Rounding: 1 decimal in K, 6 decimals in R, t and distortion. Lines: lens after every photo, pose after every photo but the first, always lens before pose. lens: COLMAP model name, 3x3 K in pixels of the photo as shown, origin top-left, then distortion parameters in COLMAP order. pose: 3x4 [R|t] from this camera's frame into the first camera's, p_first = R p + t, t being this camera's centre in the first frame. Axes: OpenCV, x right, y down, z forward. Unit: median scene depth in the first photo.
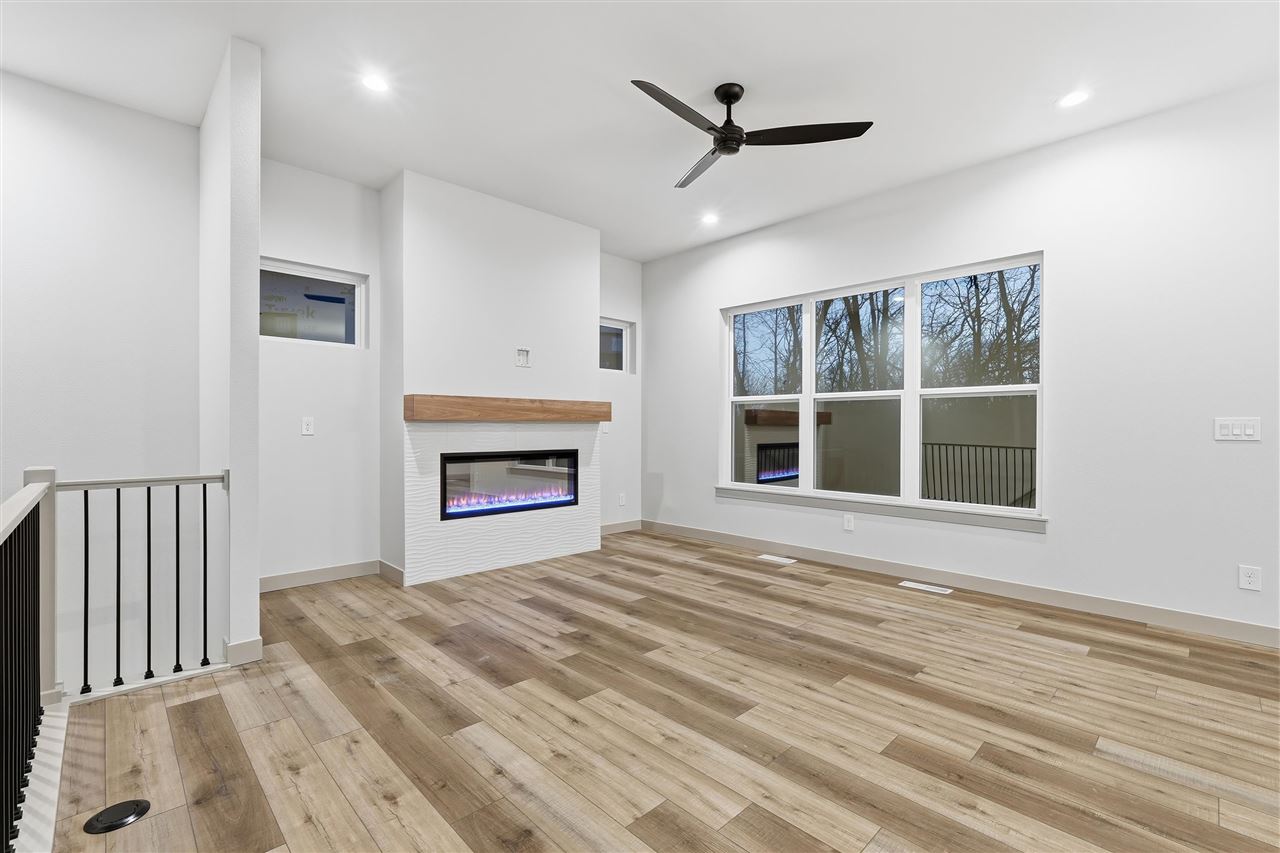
lens RADIAL K [[562.5, 0, 643.2], [0, 562.5, 428.2], [0, 0, 1]] dist [-0.003661, -0.000136]
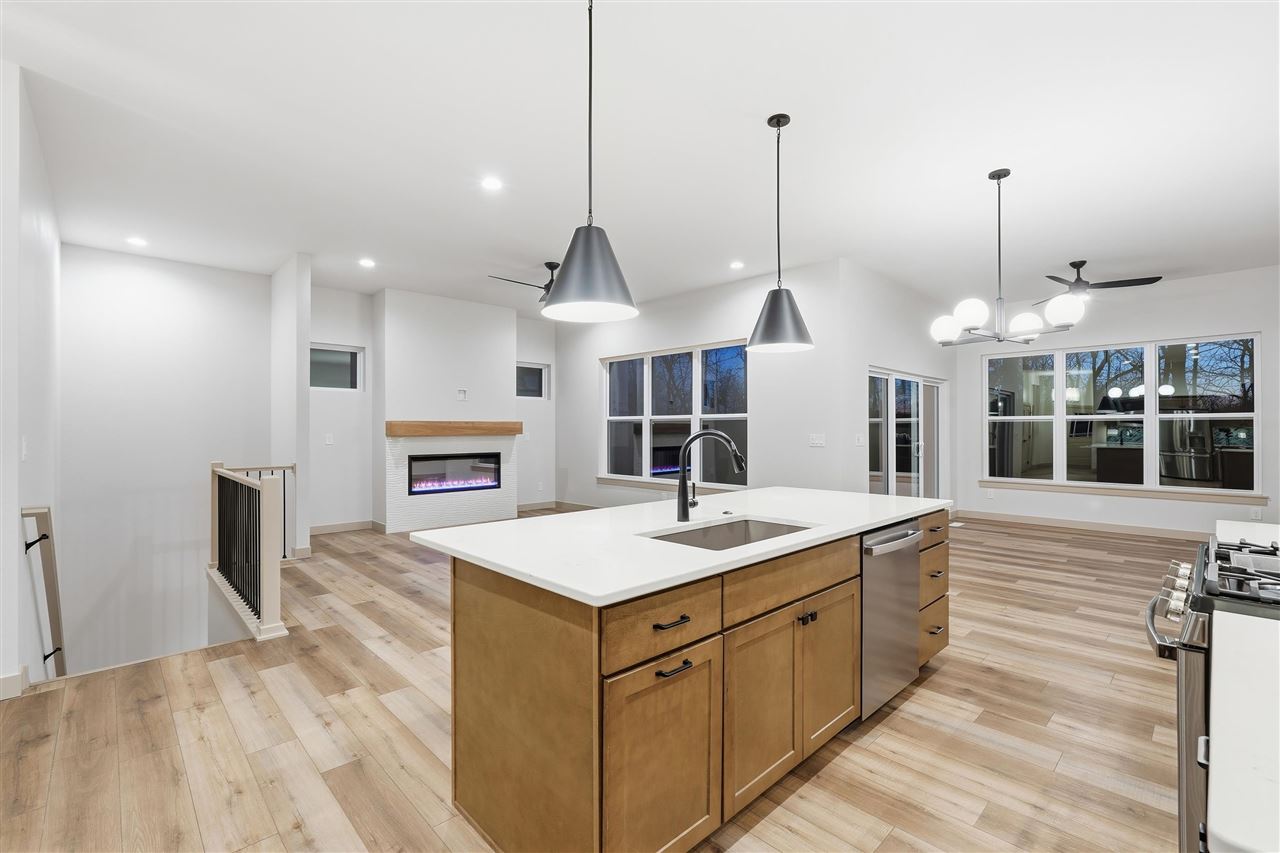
lens RADIAL K [[562.5, 0, 642.5], [0, 562.5, 426.5], [0, 0, 1]] dist [-0.003661, -0.000136]
pose [[0.999977, -0.006192, -0.002864, 0.392924], [0.006166, 0.999940, -0.009024, -0.024723], [0.002919, 0.009006, 0.999955, -0.769924]]
